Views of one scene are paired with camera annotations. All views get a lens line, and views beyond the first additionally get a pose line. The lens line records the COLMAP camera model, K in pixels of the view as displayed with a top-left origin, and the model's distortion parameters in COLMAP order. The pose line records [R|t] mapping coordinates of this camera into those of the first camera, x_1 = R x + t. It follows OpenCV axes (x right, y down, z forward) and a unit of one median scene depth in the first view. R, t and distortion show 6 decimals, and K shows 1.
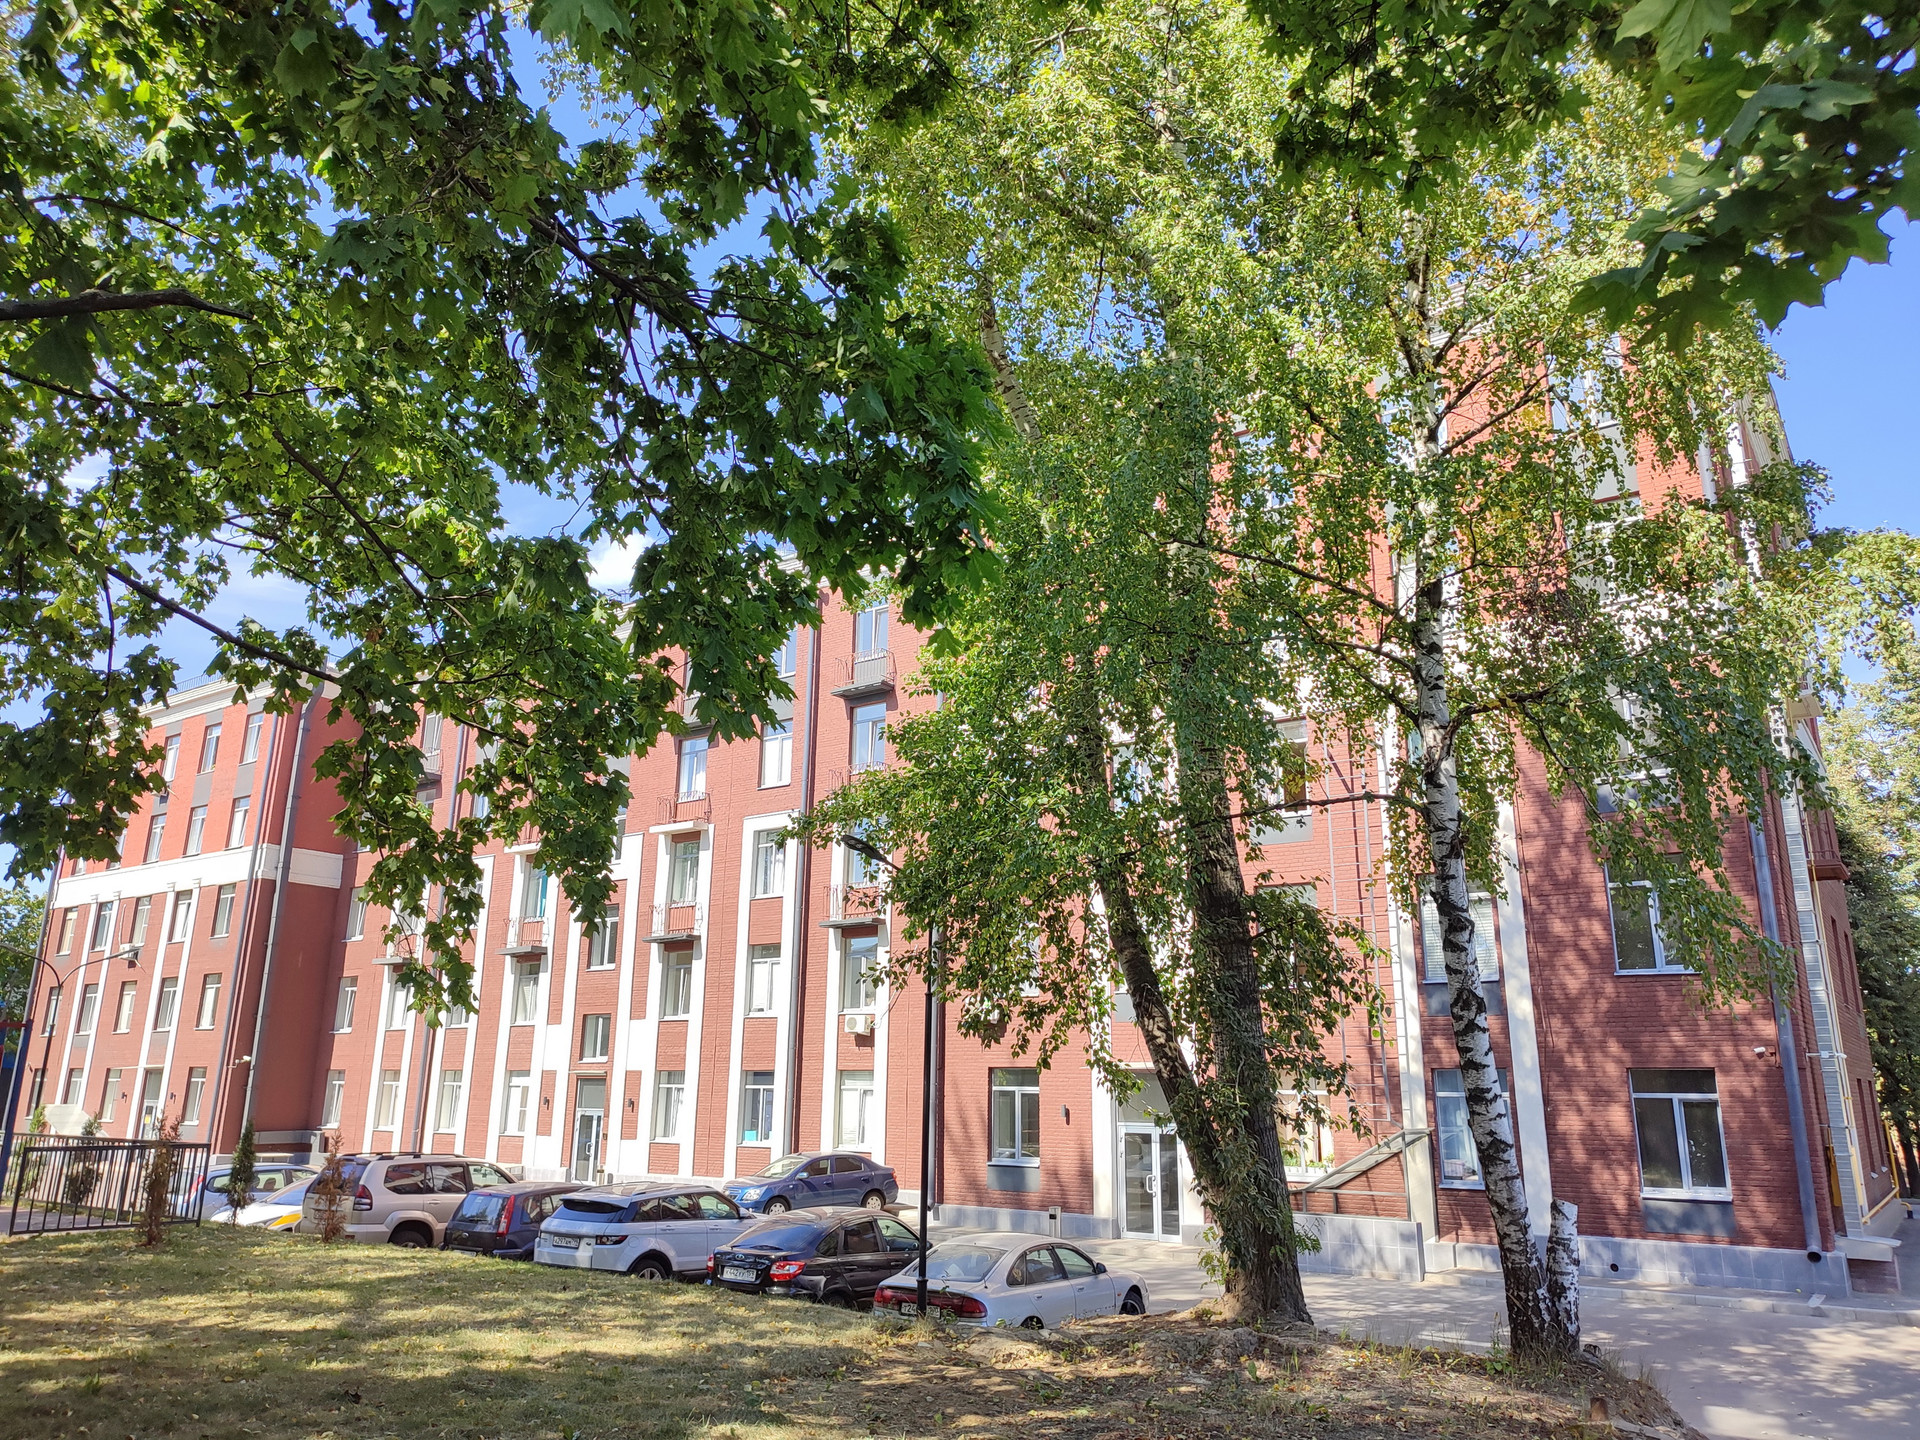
lens RADIAL K [[1360.1, 0, 960.0], [0, 1360.1, 717.2], [0, 0, 1]] dist [0.011122, -0.017962]
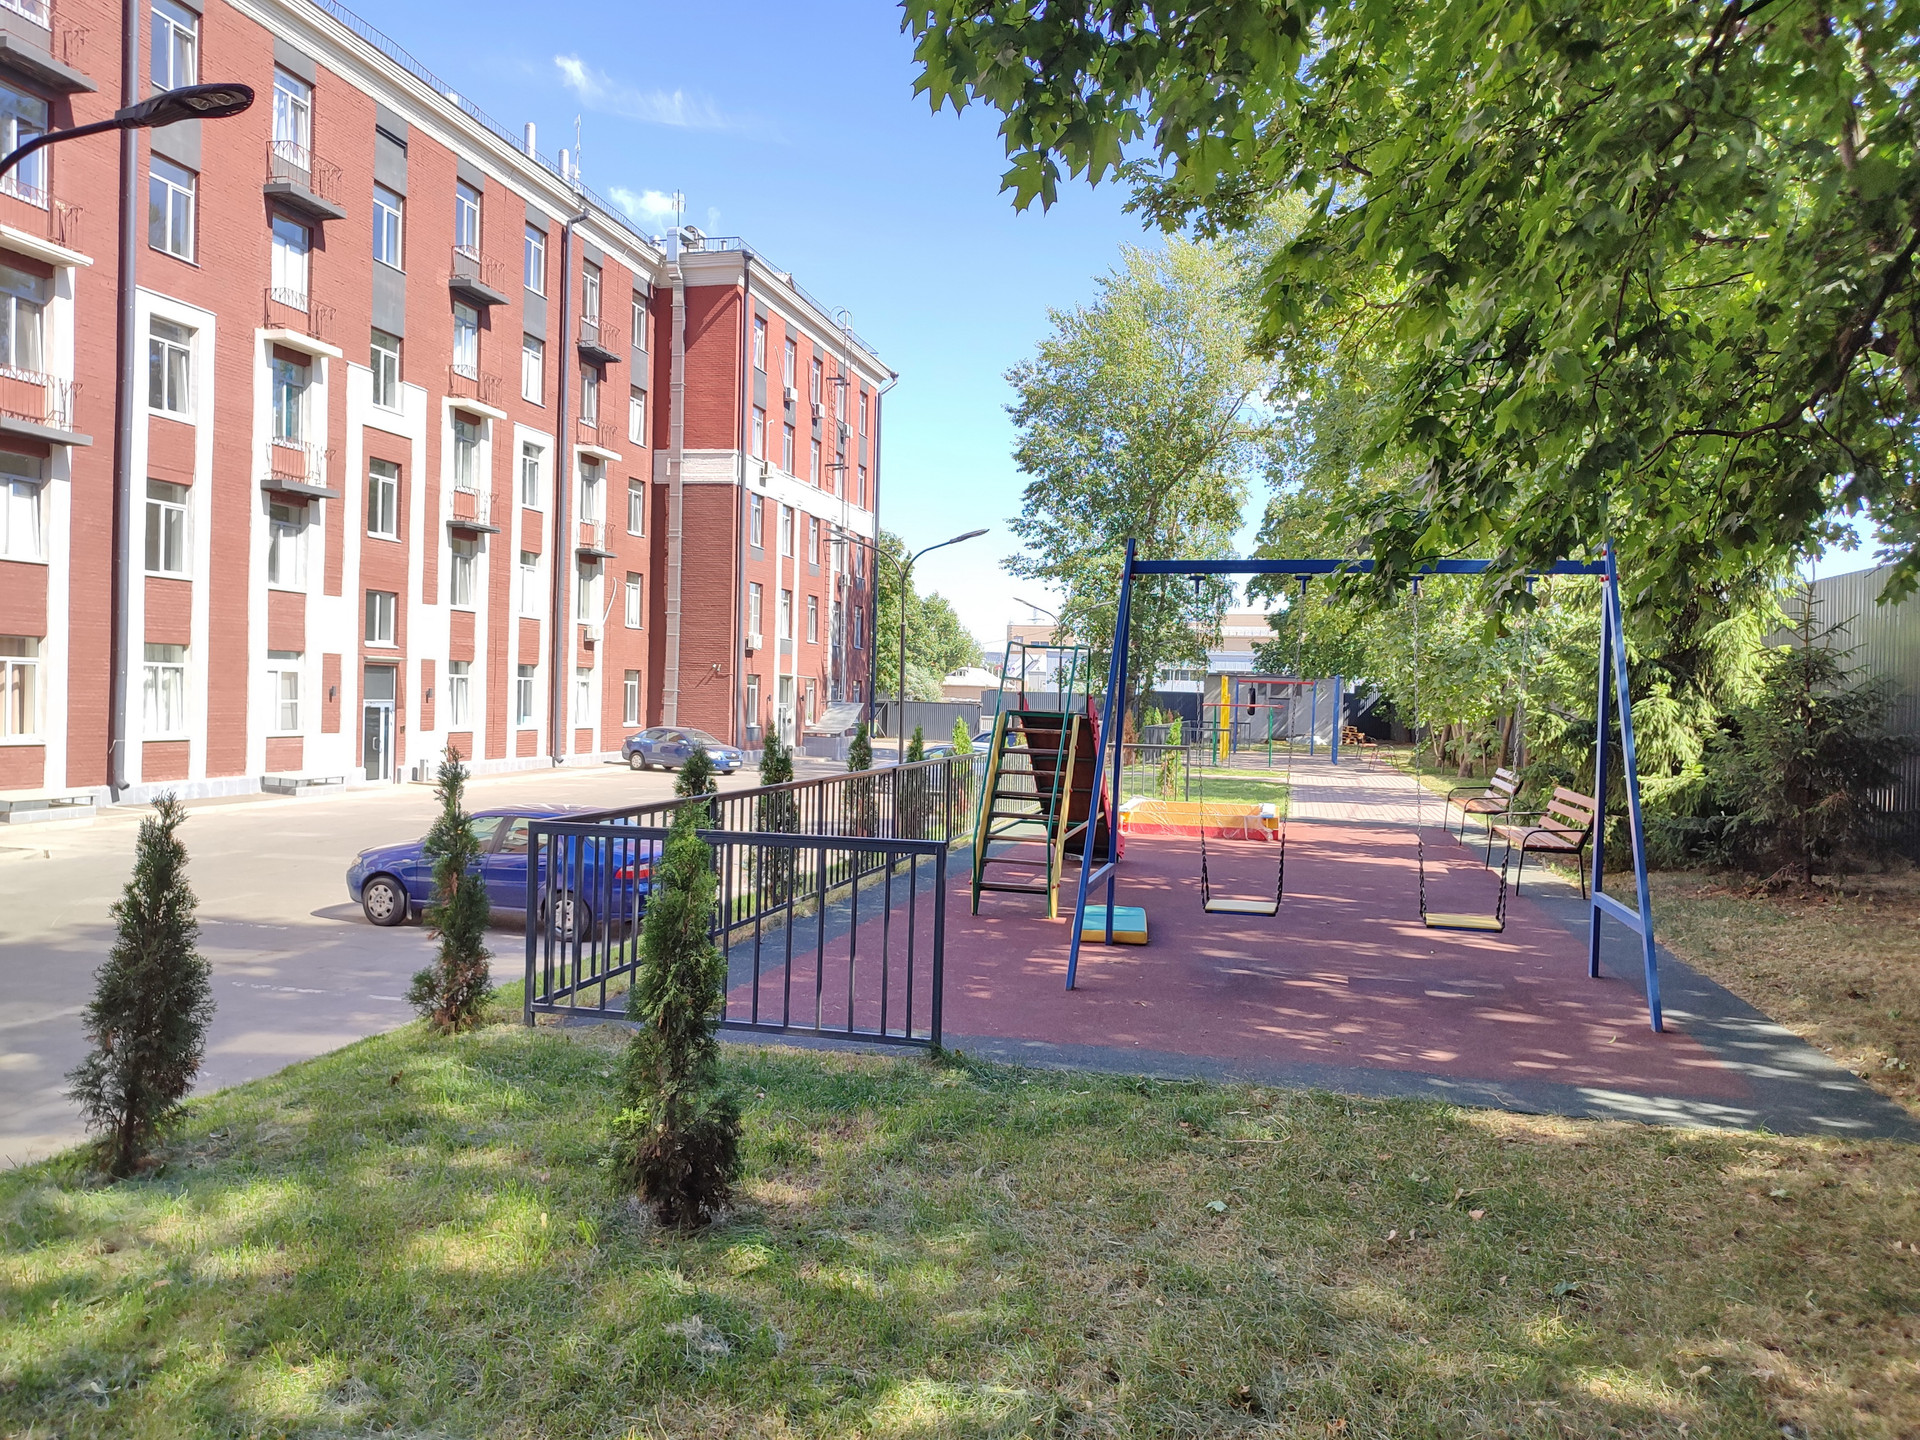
lens RADIAL K [[1360.1, 0, 972.6], [0, 1360.1, 727.2], [0, 0, 1]] dist [0.011122, -0.017962]
pose [[-0.389822, -0.044354, 0.919821, -1.195754], [-0.274233, 0.959114, -0.069972, 0.261546], [-0.879110, -0.279522, -0.386047, 0.996160]]
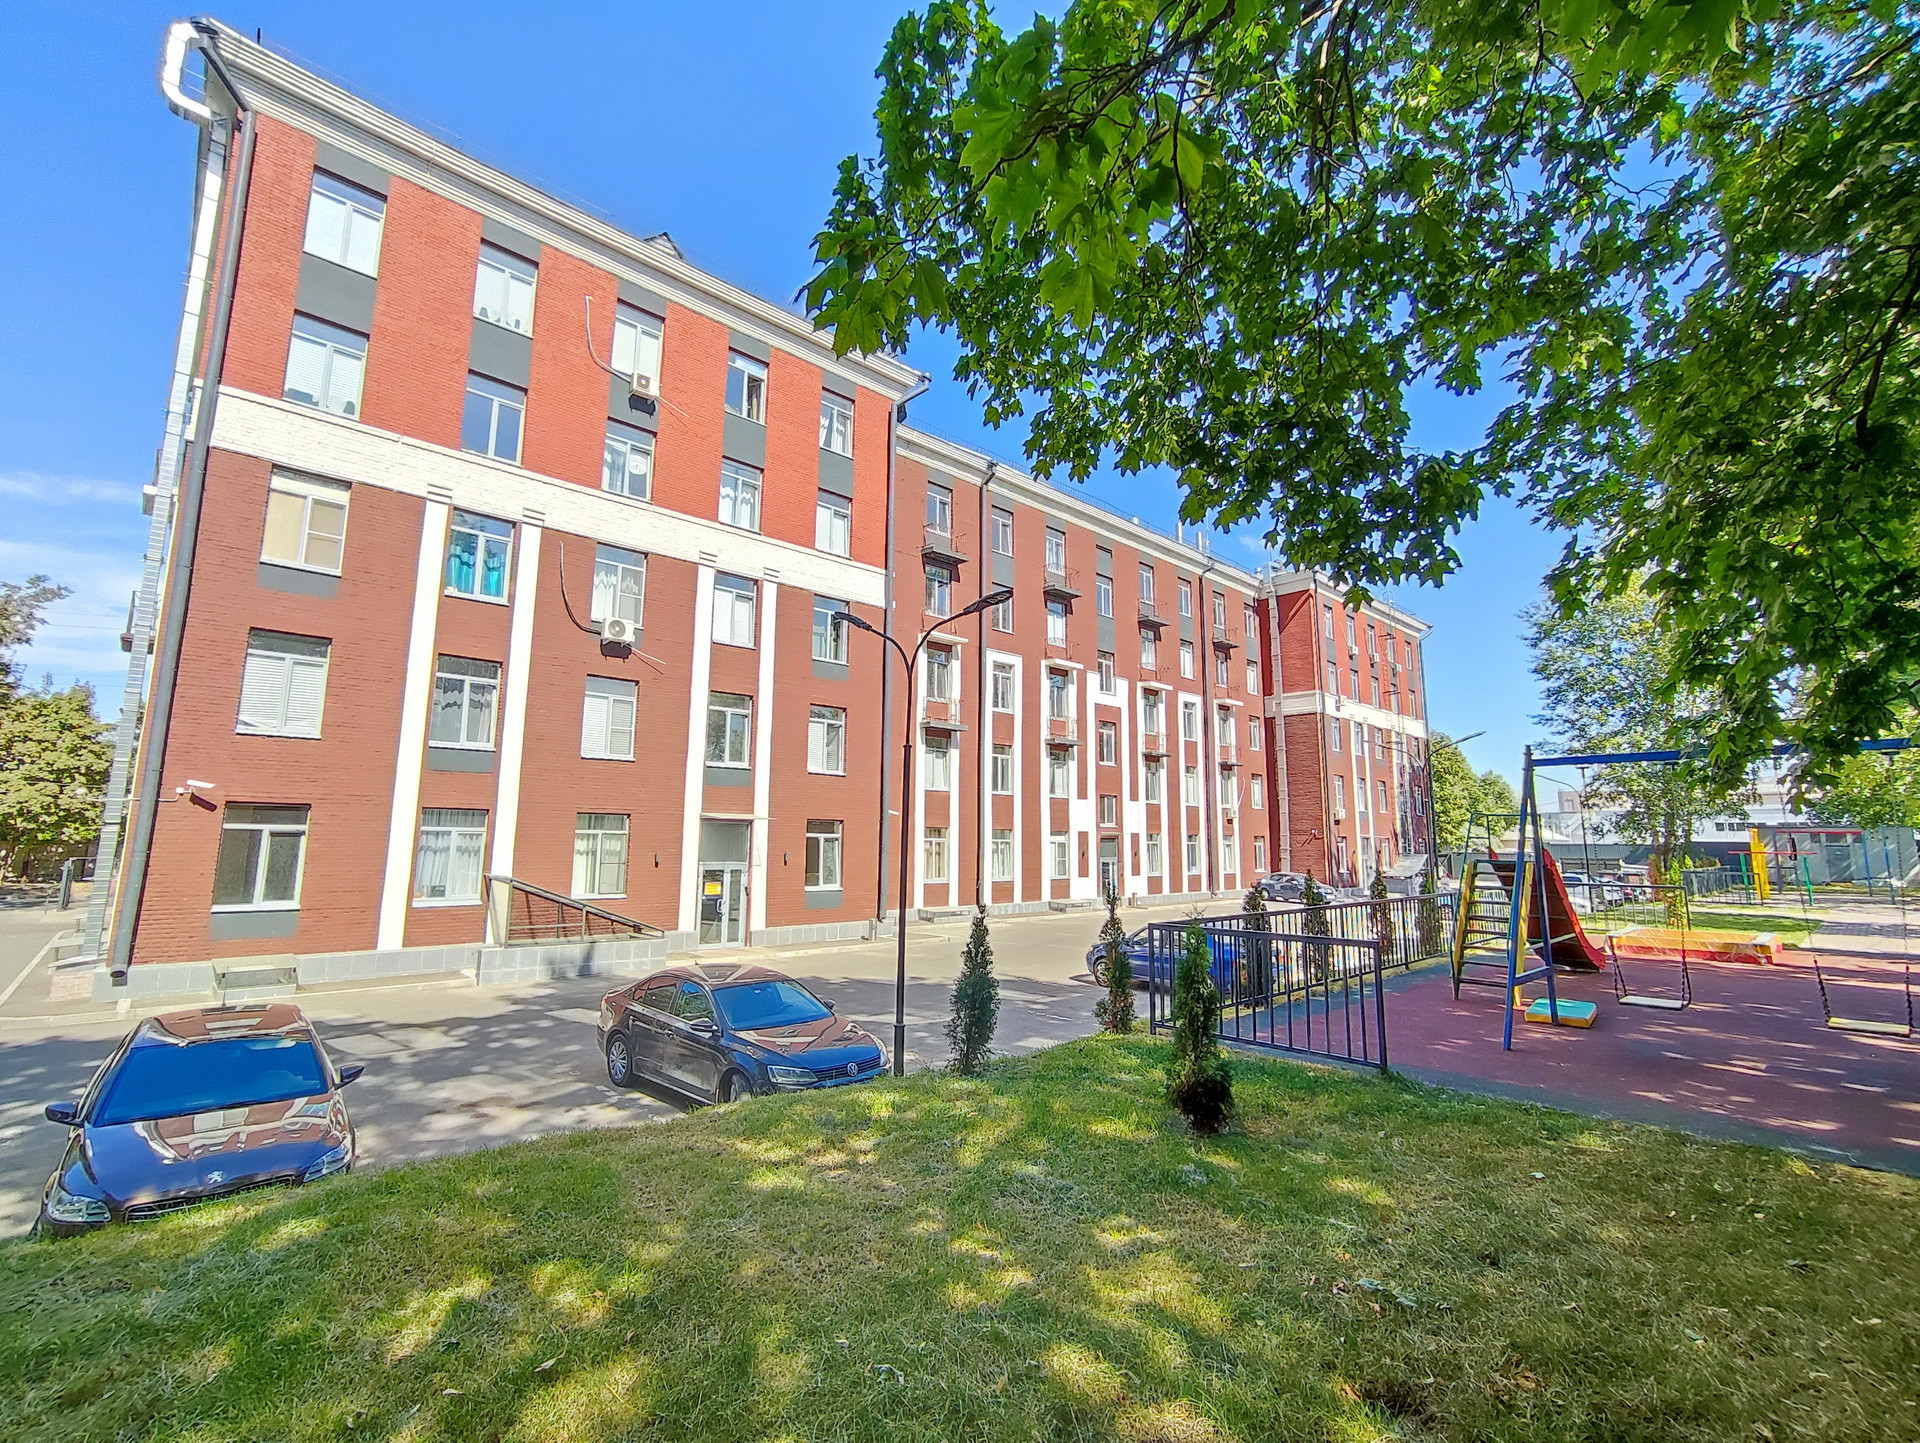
lens RADIAL K [[865.5, 0, 969.9], [0, 865.5, 710.7], [0, 0, 1]] dist [0.007117, 0.002475]
pose [[0.176204, 0.138559, 0.974553, -1.231974], [-0.262229, 0.960874, -0.089202, 0.257566], [-0.948783, -0.239838, 0.205644, 0.986546]]
